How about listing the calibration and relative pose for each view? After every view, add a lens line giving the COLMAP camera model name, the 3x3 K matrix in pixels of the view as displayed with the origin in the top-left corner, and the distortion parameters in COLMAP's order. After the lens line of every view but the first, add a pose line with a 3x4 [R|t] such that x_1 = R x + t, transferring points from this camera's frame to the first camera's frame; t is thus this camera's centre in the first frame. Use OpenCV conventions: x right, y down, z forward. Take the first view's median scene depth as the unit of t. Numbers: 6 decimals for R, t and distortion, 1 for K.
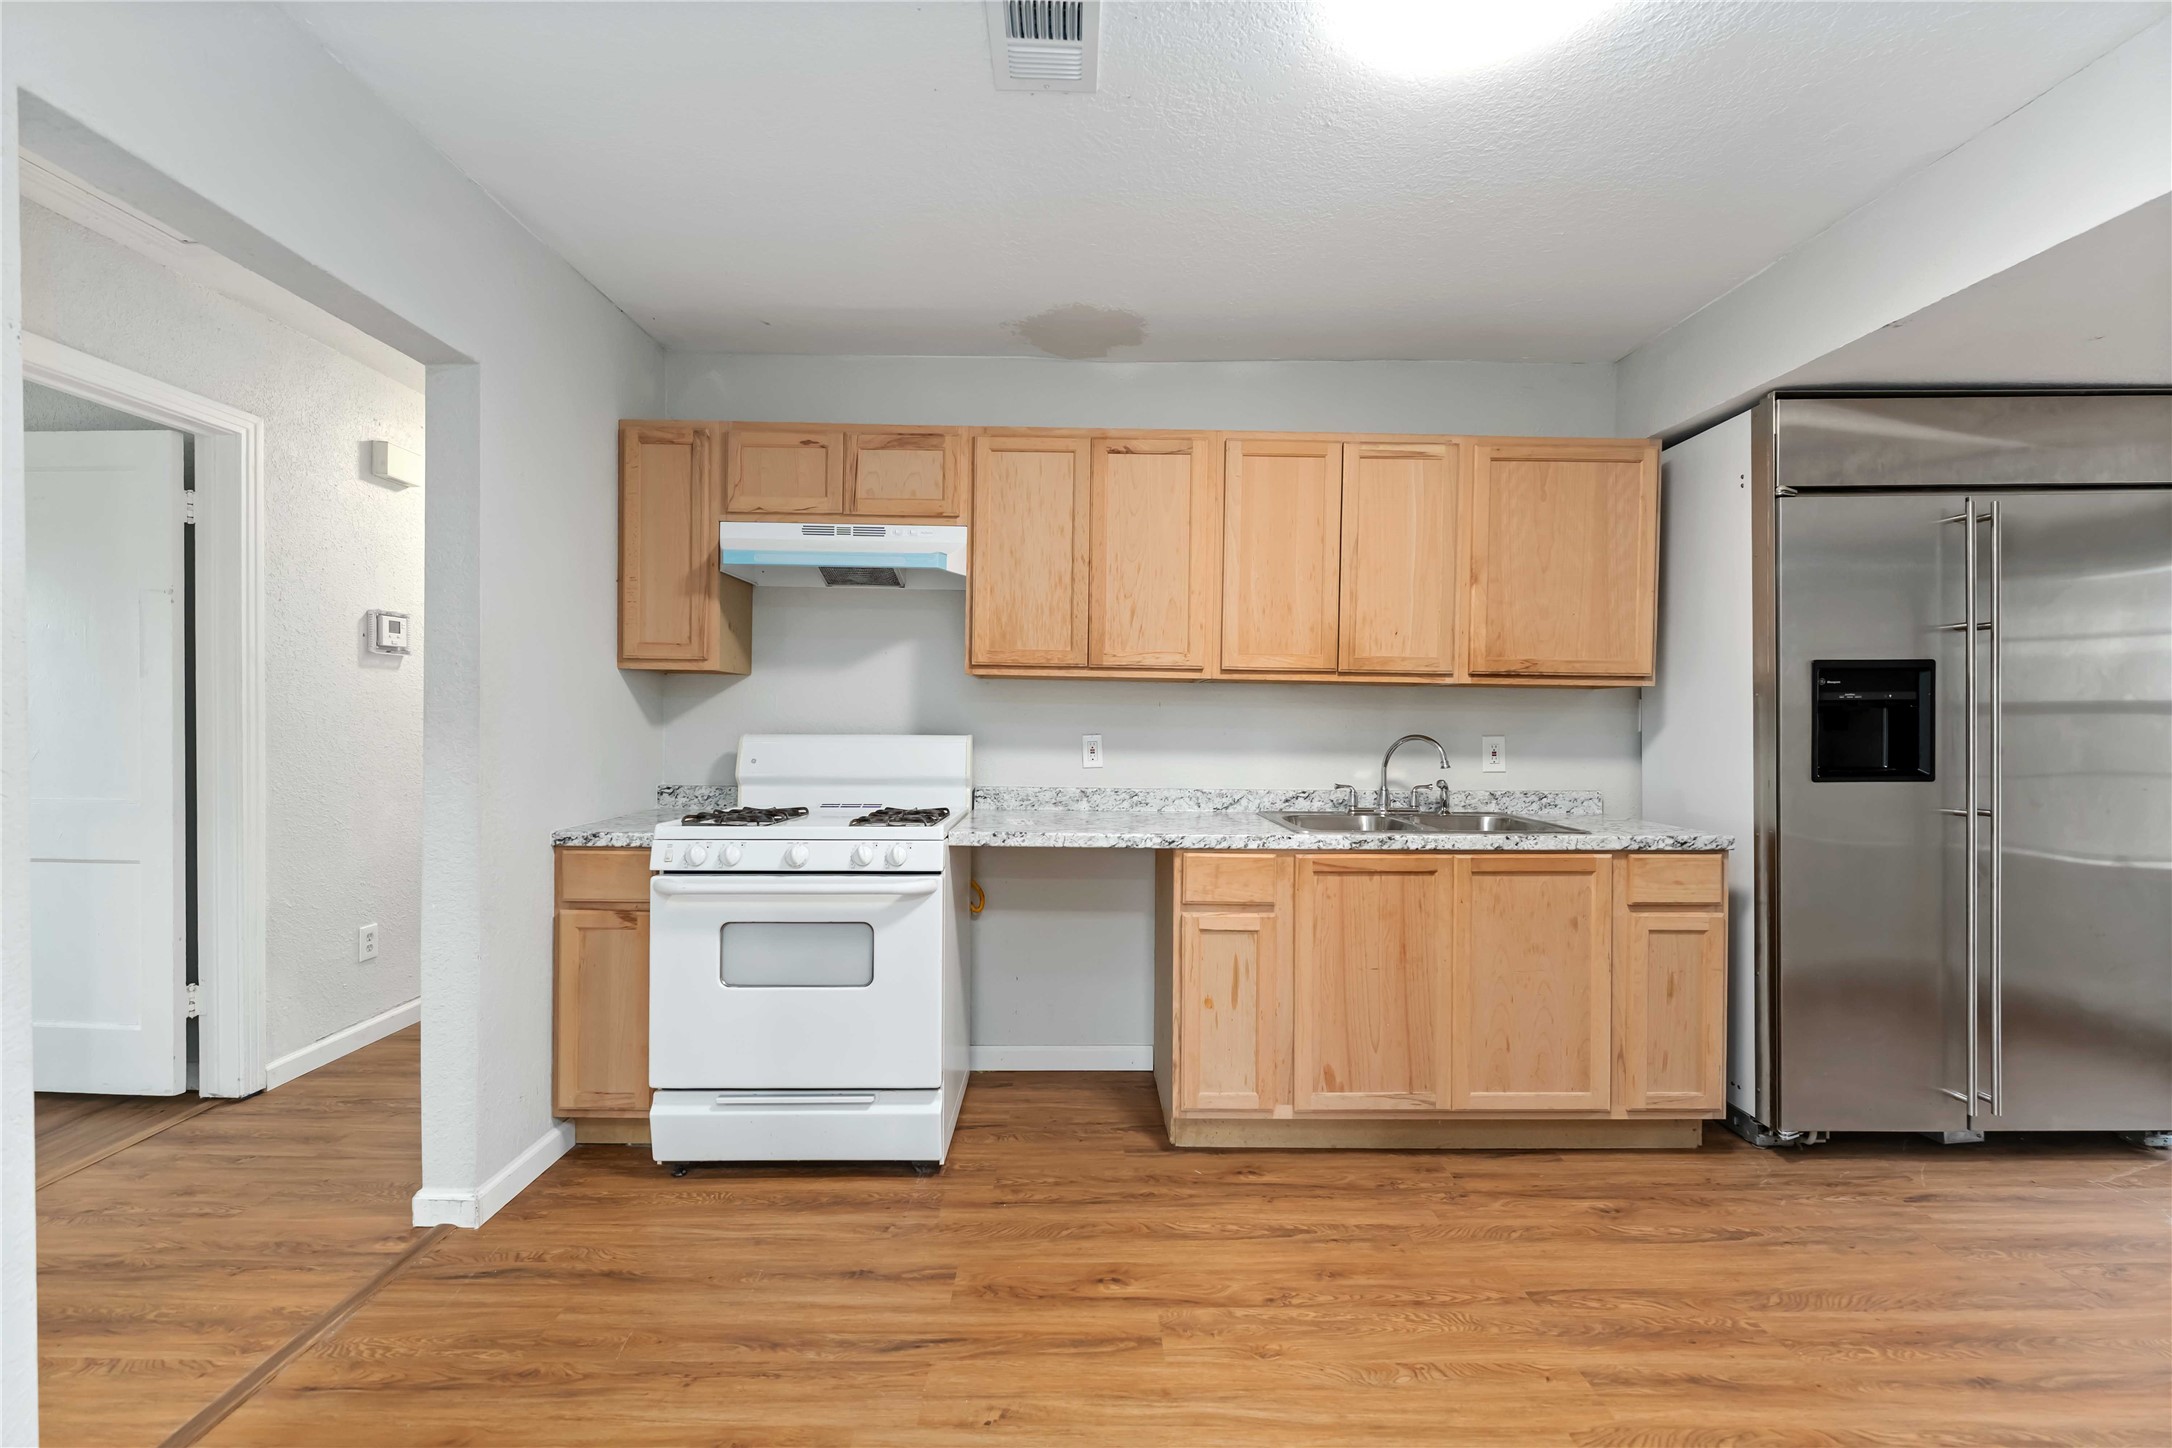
lens RADIAL K [[881.3, 0, 1082.2], [0, 881.3, 727.9], [0, 0, 1]] dist [-0.000381, -0.000492]
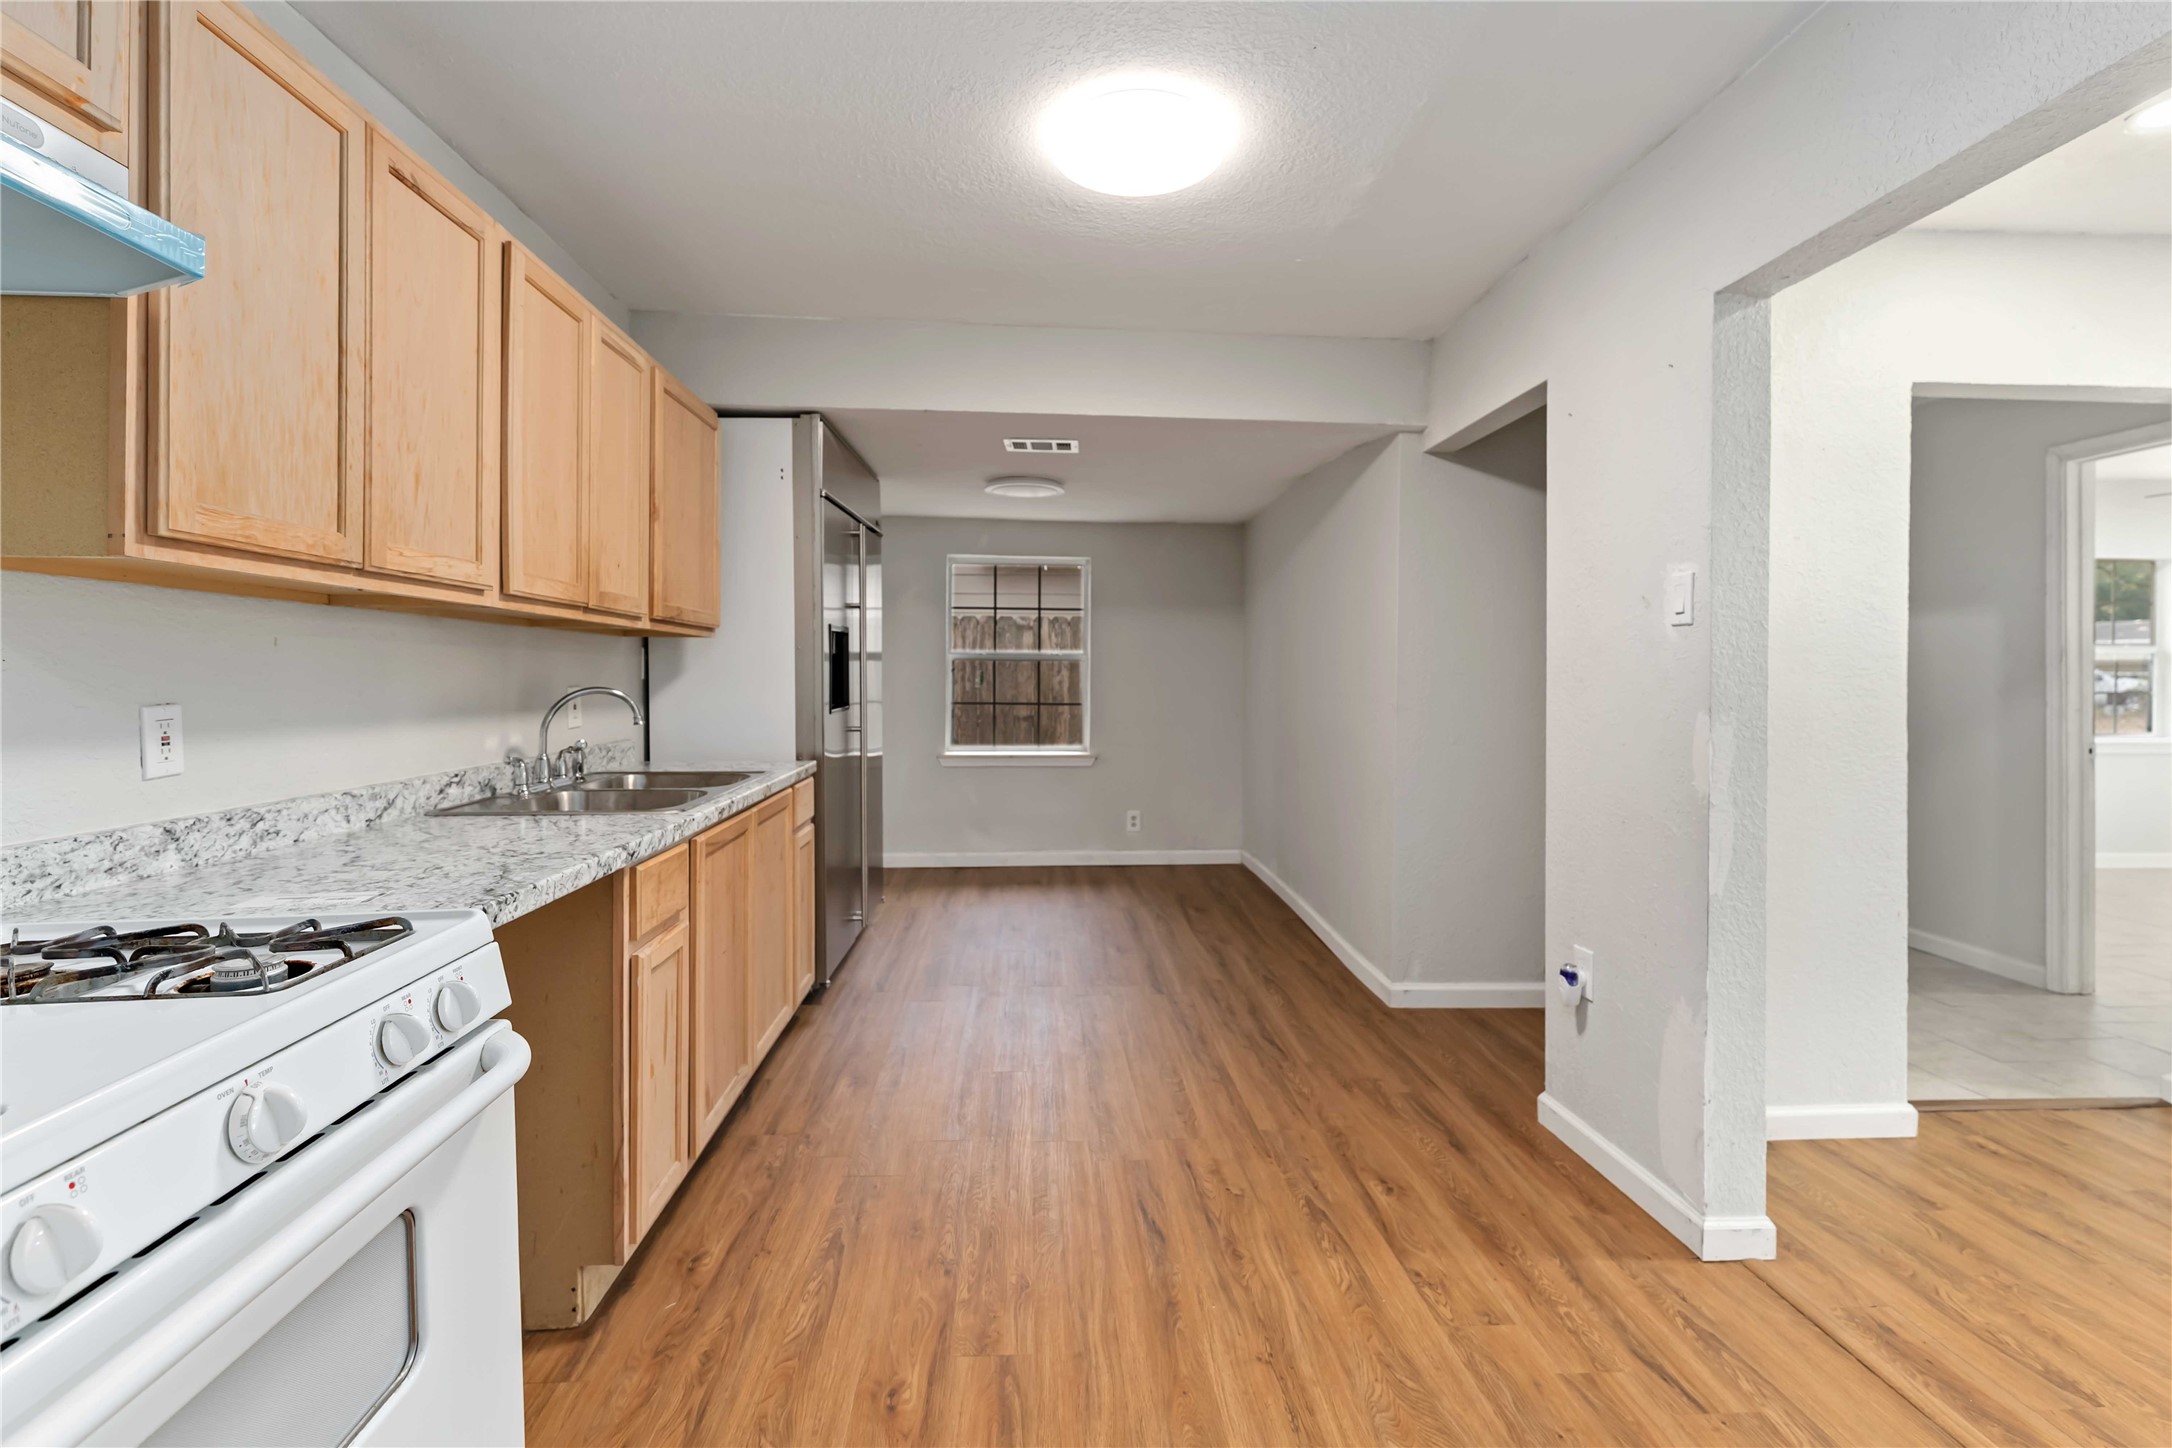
lens RADIAL K [[960.4, 0, 1068.6], [0, 960.4, 677.0], [0, 0, 1]] dist [-0.001119, -0.000325]
pose [[-0.046374, -0.014860, 0.998814, -0.567797], [0.004645, 0.999875, 0.015091, -0.013565], [-0.998913, 0.005339, -0.046299, 0.618570]]
